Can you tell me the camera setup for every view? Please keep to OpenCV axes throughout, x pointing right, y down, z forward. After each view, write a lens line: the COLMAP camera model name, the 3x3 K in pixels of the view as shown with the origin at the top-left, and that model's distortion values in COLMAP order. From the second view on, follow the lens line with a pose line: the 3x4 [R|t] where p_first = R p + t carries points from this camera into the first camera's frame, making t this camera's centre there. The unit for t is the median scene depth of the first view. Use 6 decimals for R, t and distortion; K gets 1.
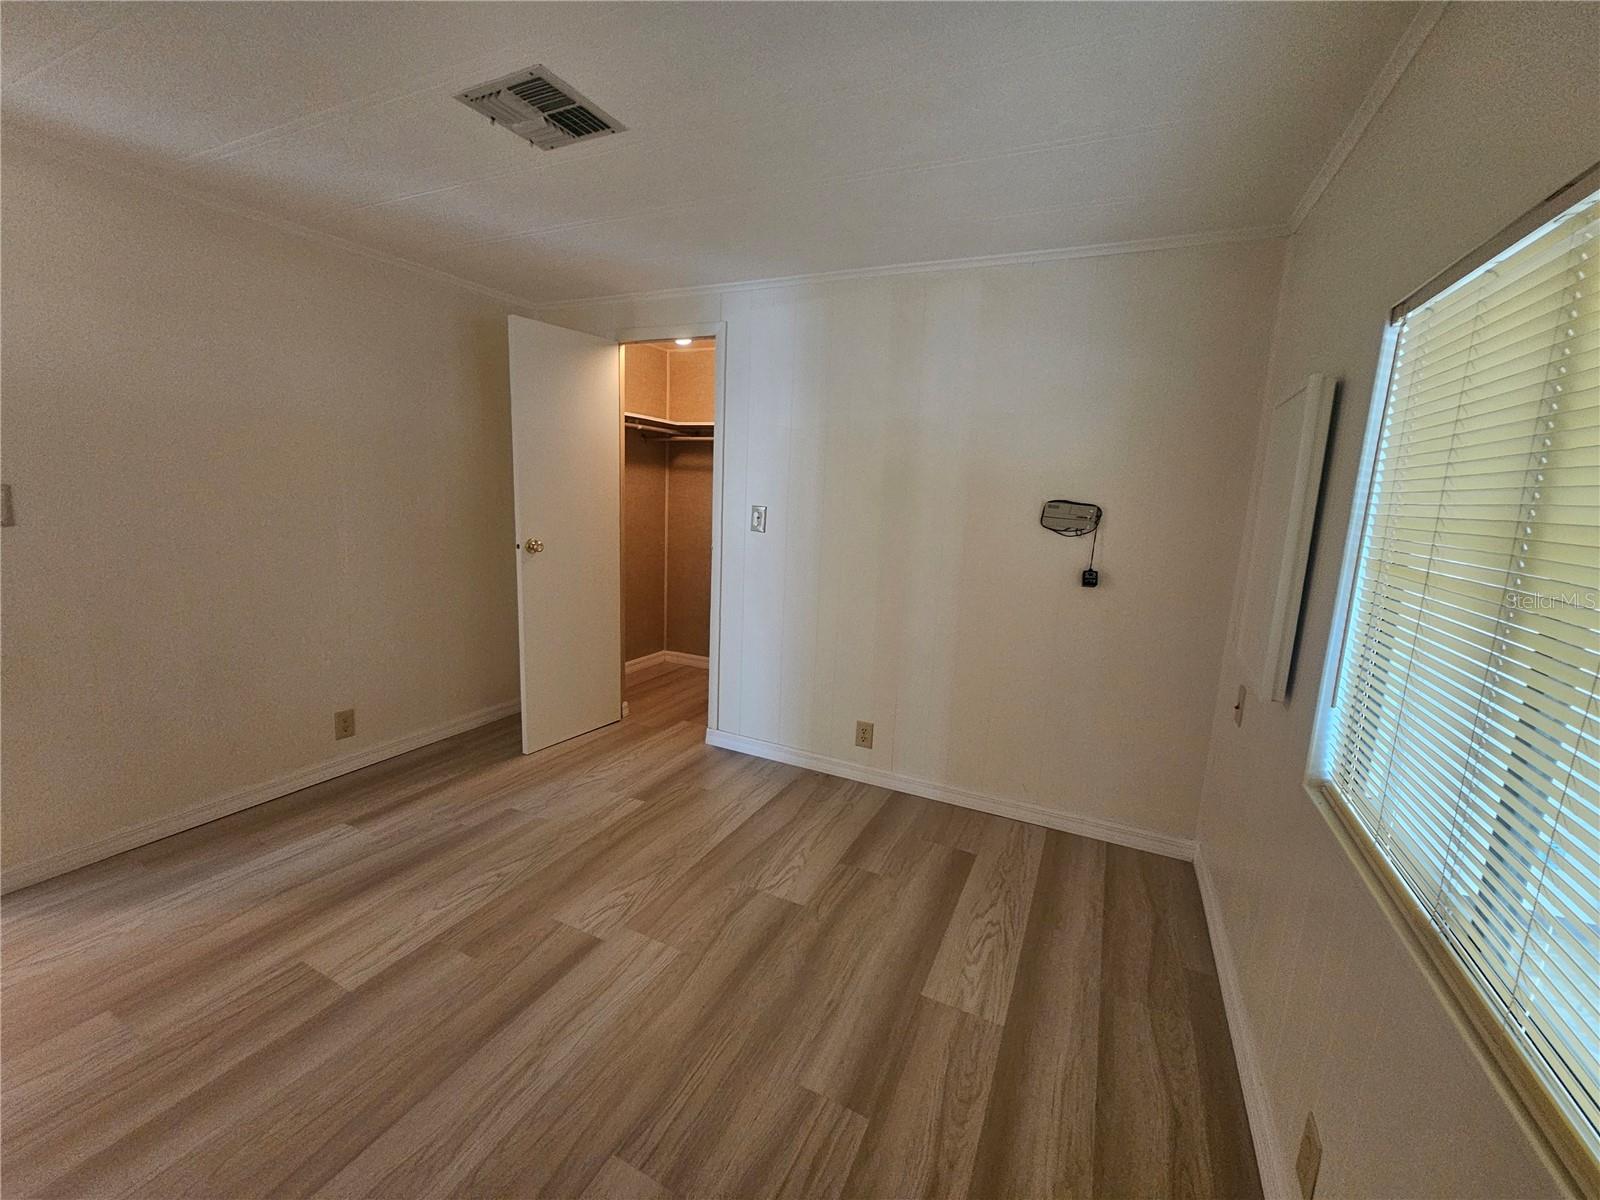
lens RADIAL K [[661.3, 0, 788.9], [0, 661.3, 603.4], [0, 0, 1]] dist [-0.004408, -0.000014]
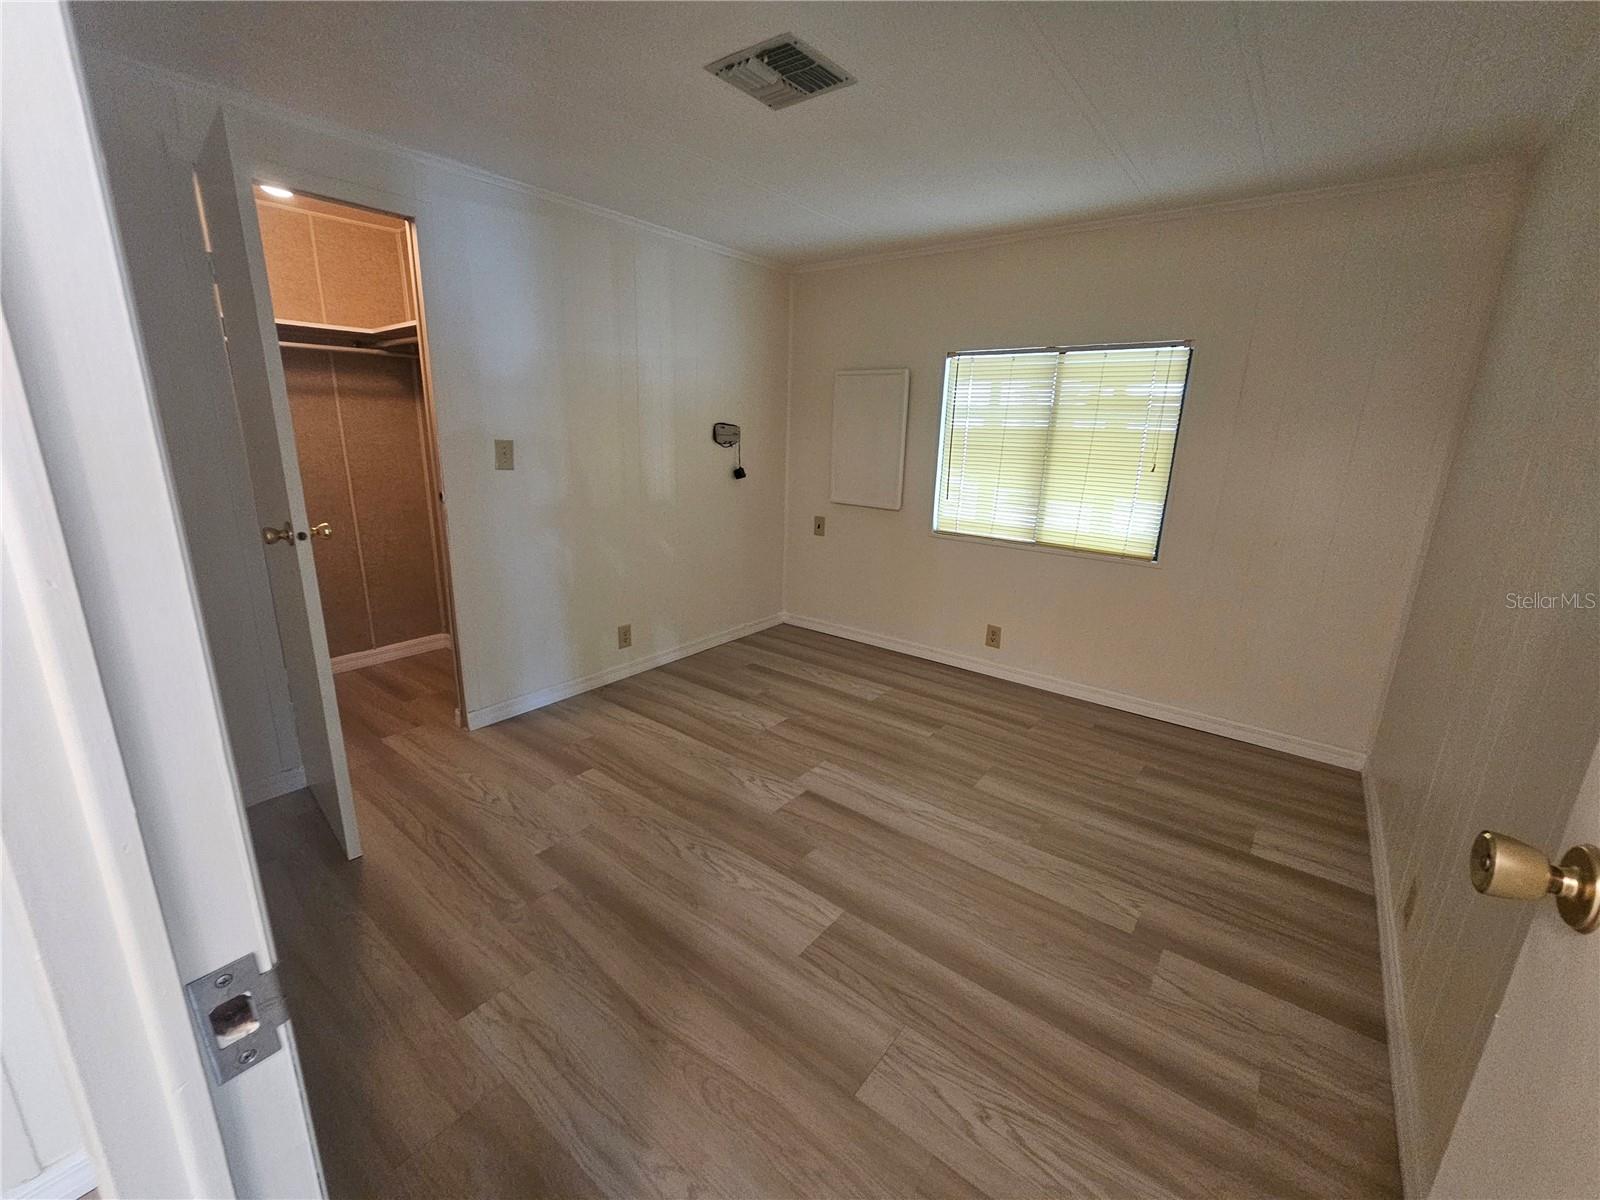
lens RADIAL K [[651.3, 0, 803.1], [0, 651.3, 594.7], [0, 0, 1]] dist [0.015548, 0.000104]
pose [[0.205480, -0.289764, 0.934781, -1.041801], [0.155745, 0.952672, 0.261075, -0.143307], [-0.966189, 0.091942, 0.240884, 0.507308]]
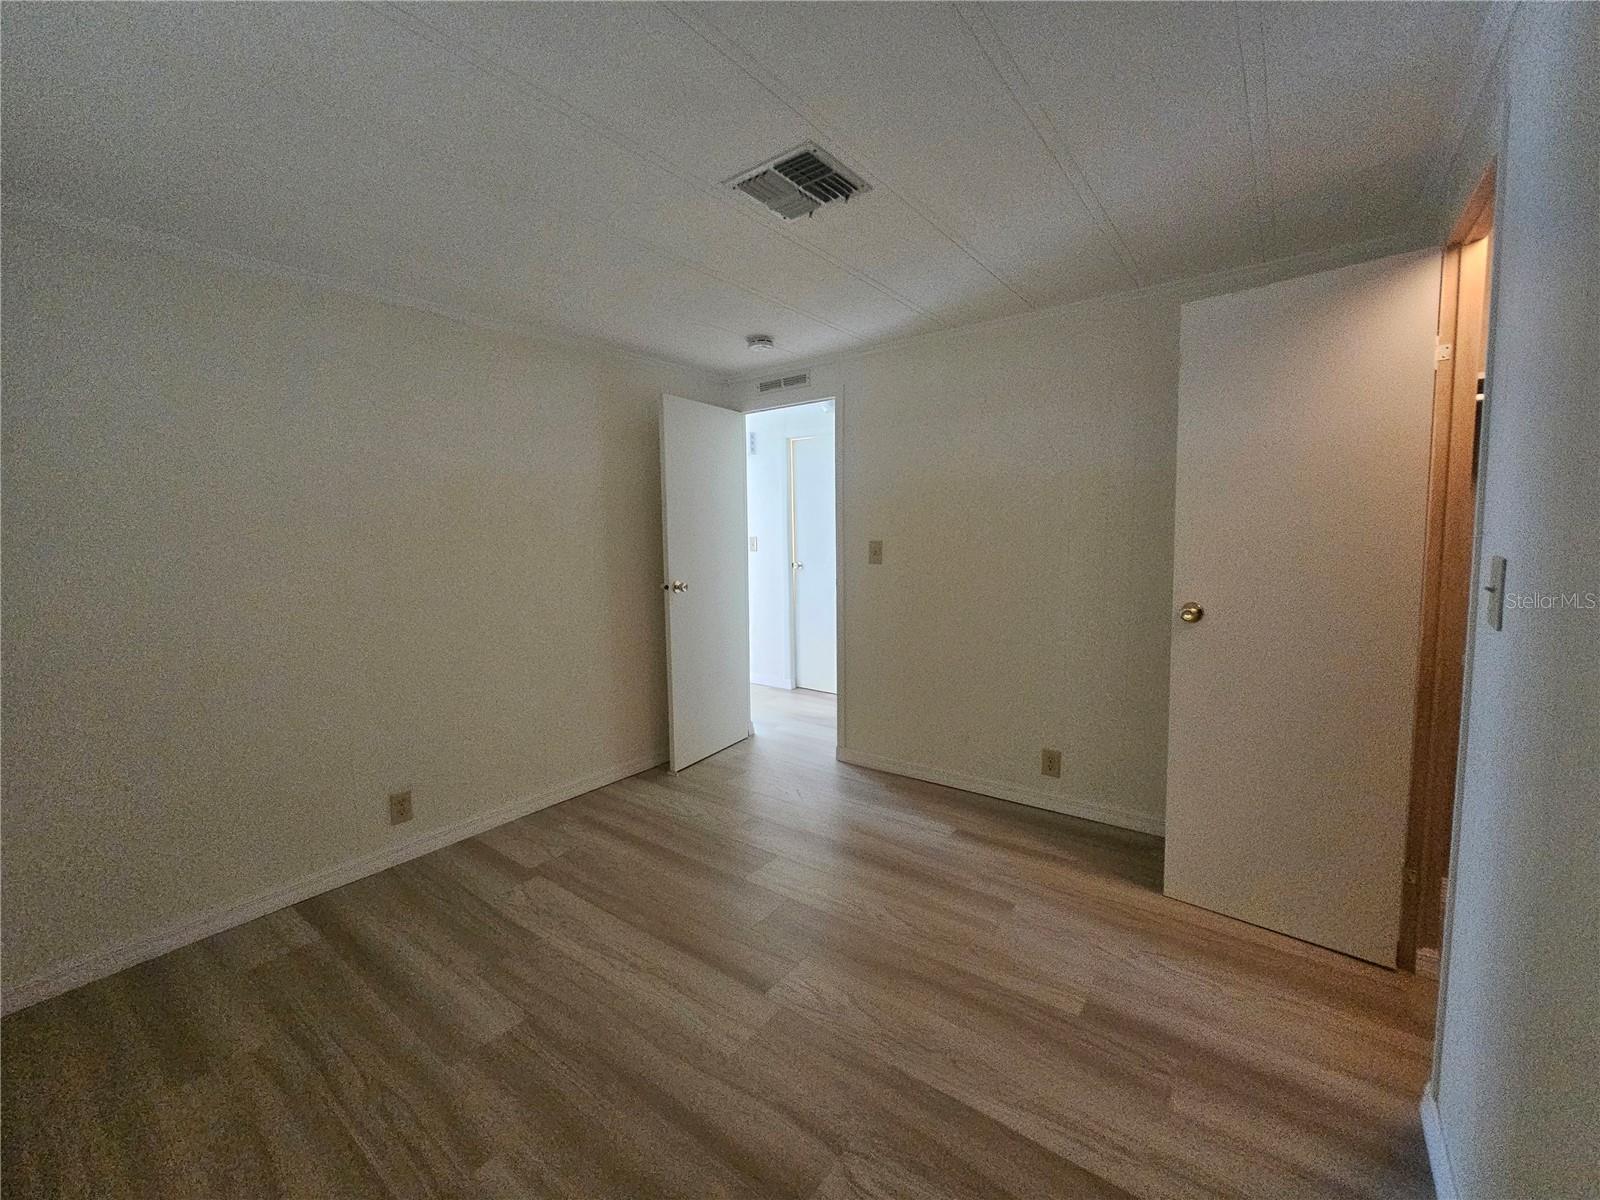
lens RADIAL K [[656.0, 0, 791.4], [0, 656.0, 598.4], [0, 0, 1]] dist [-0.000742, -0.000121]
pose [[-0.196531, 0.059570, -0.978686, 0.473617], [-0.162853, 0.982305, 0.092493, -0.119105], [0.966879, 0.177560, -0.183352, 0.849463]]
